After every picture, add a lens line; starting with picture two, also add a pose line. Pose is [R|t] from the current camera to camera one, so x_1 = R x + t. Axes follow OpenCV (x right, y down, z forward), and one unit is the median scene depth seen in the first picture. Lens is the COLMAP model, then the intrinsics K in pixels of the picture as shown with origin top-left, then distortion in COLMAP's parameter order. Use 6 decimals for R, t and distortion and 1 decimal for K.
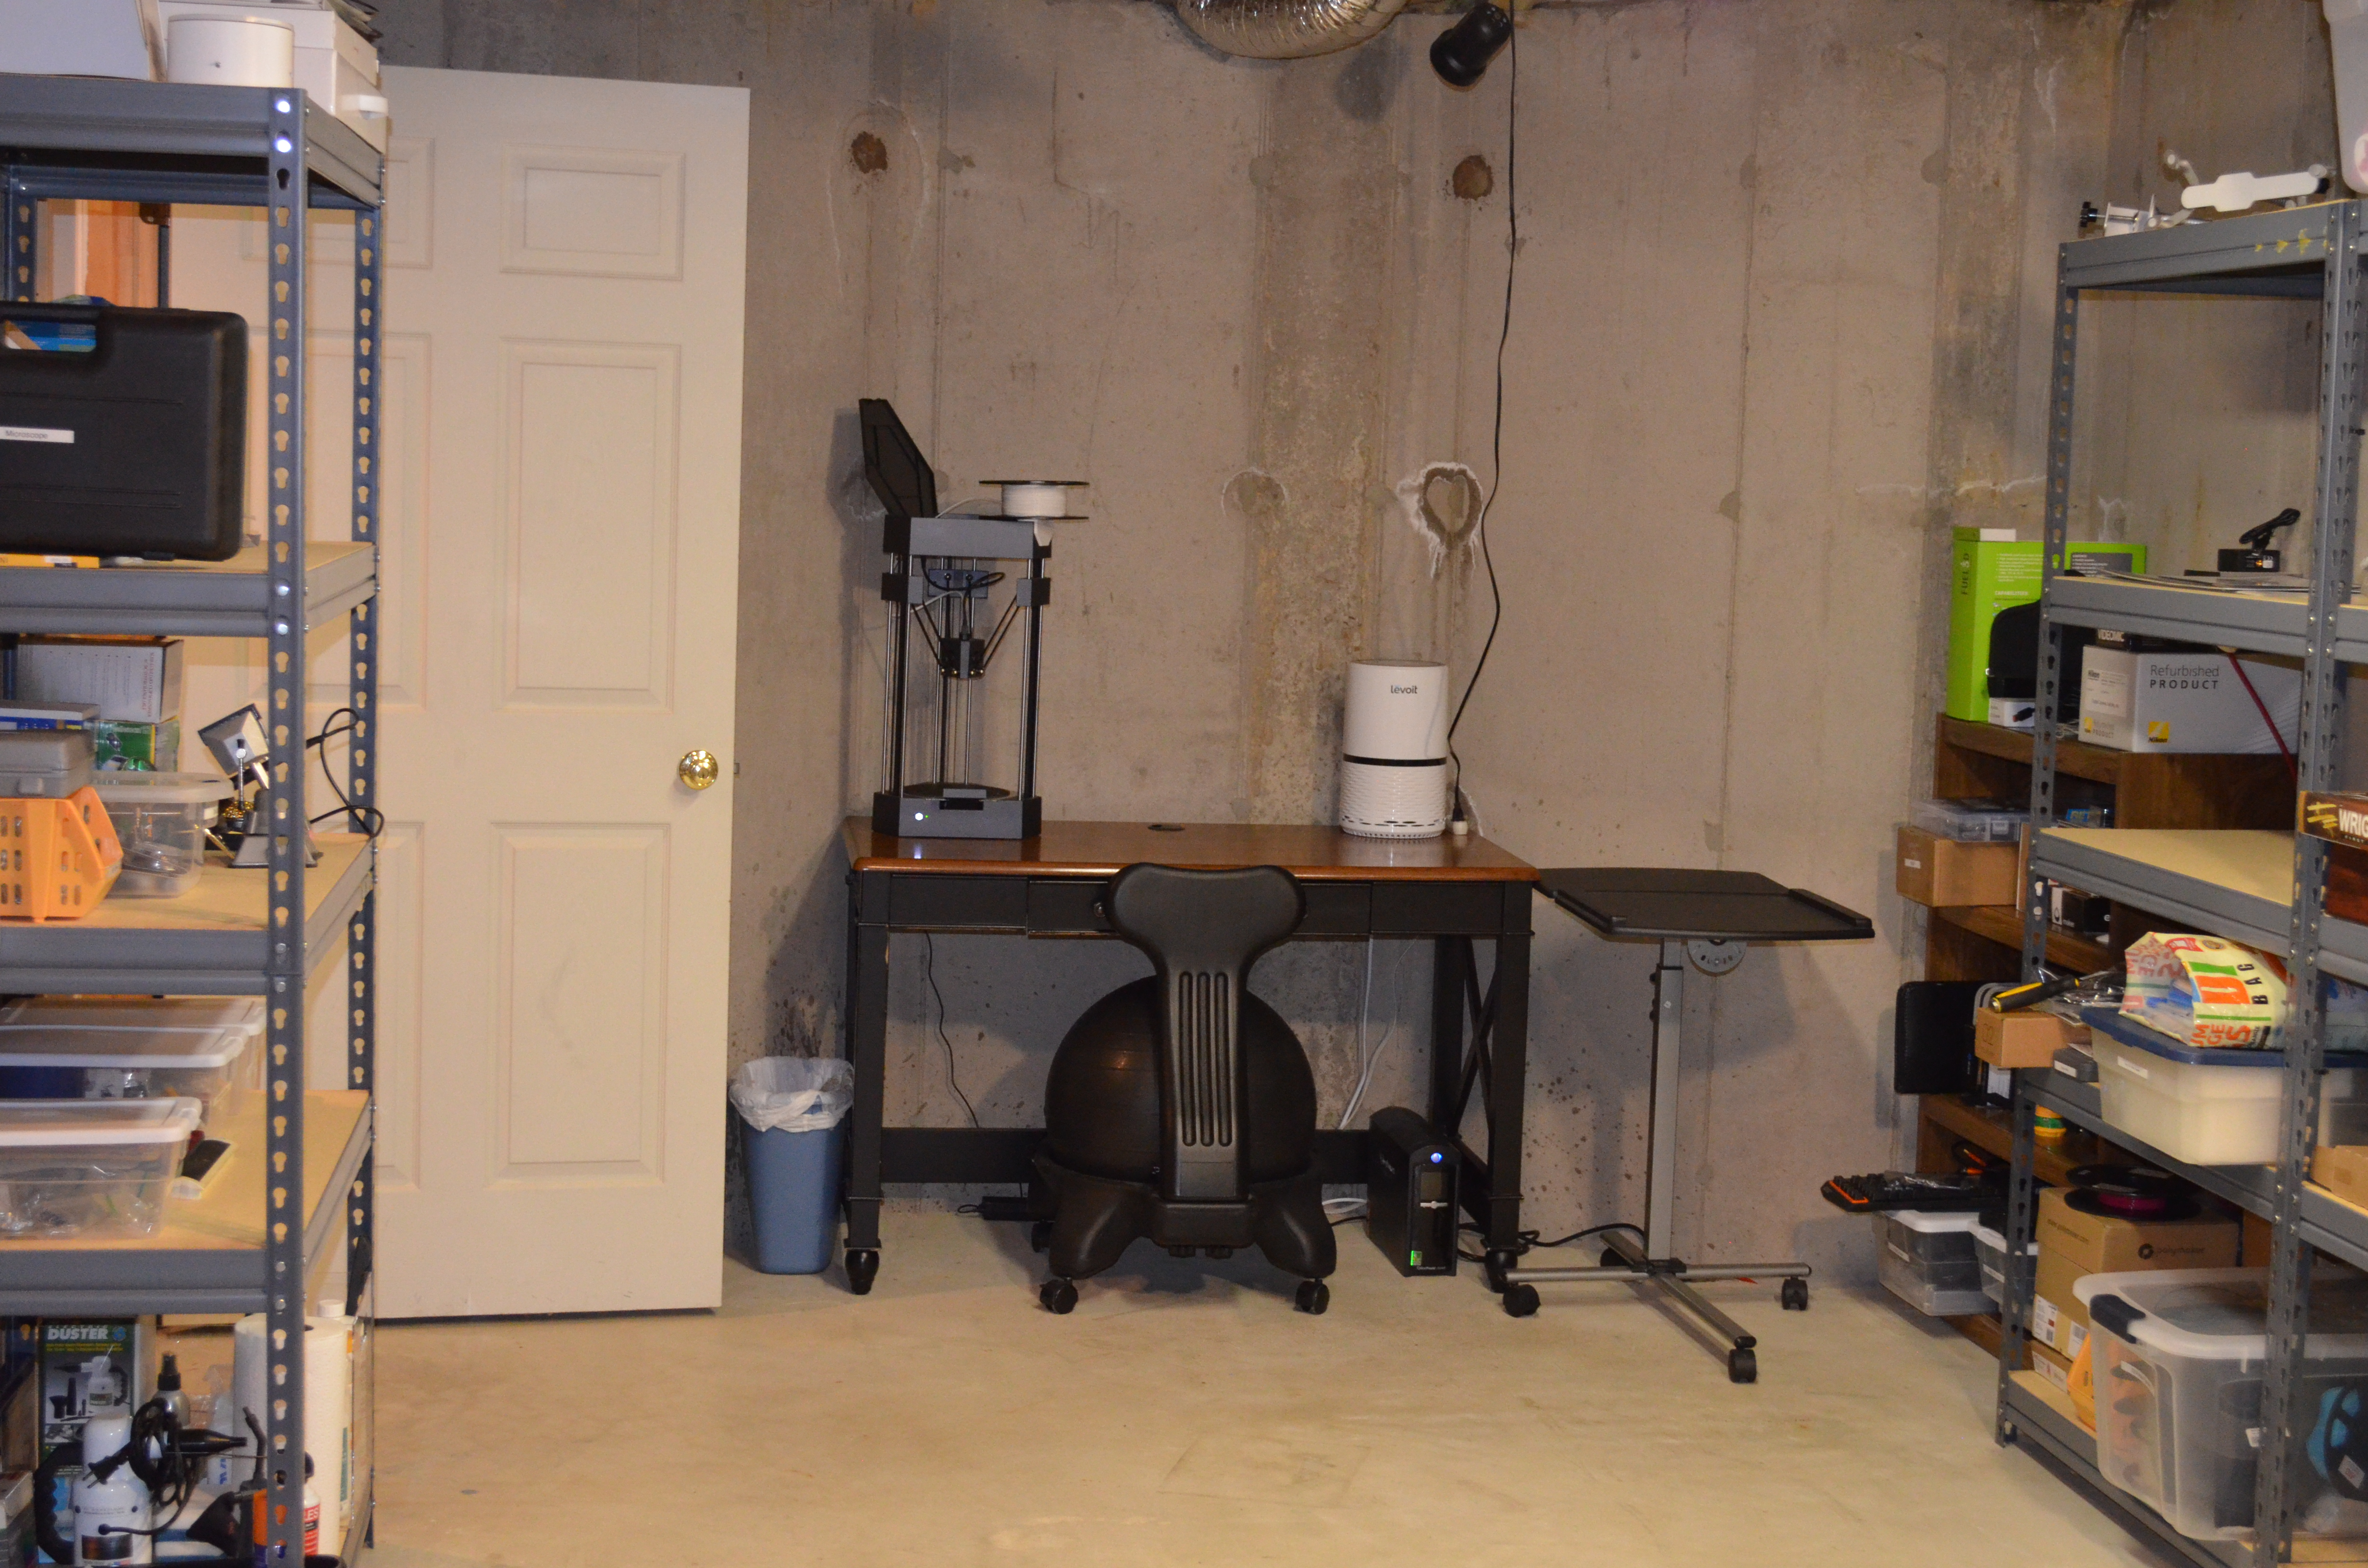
lens RADIAL K [[3501.0, 0, 1185.6], [0, 3501.0, 777.6], [0, 0, 1]] dist [-0.017054, 0.000000]
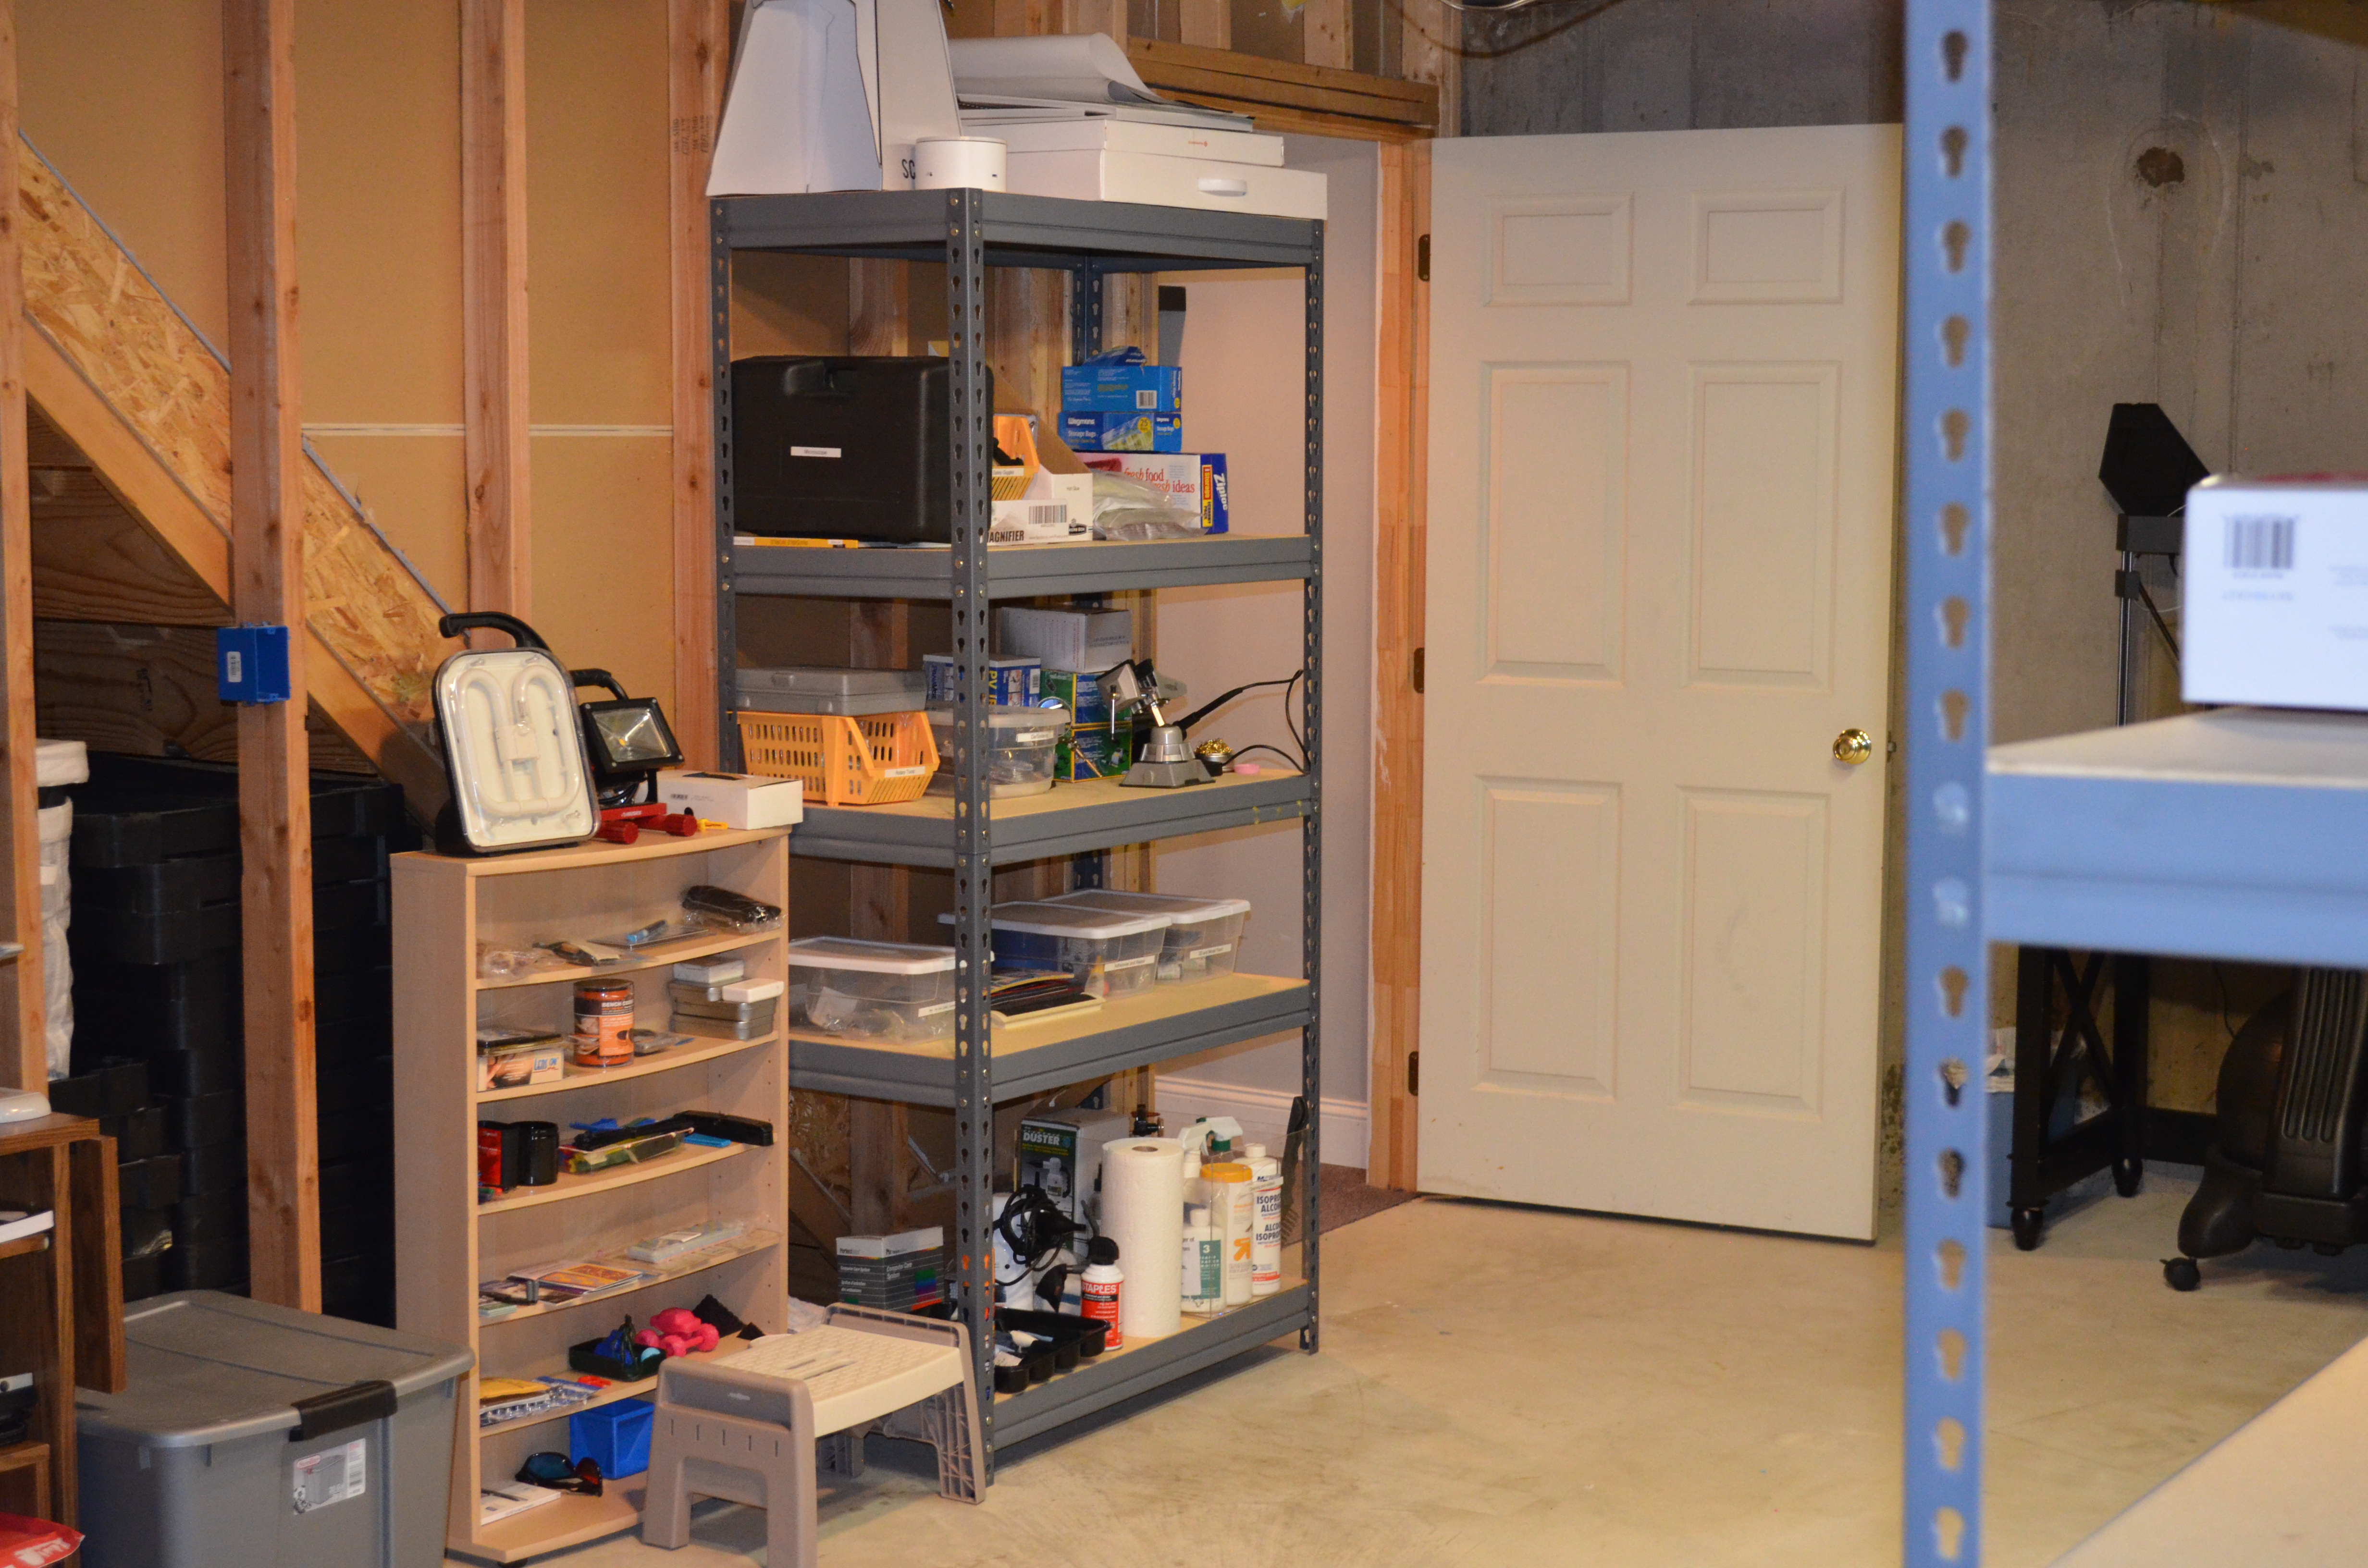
lens RADIAL K [[3501.0, 0, 1187.5], [0, 3501.0, 786.7], [0, 0, 1]] dist [-0.017054, 0.000000]
pose [[0.733902, 0.036621, -0.678268, 0.453814], [-0.043052, 0.999046, 0.007357, 0.011326], [0.677890, 0.023801, 0.734778, 0.050673]]
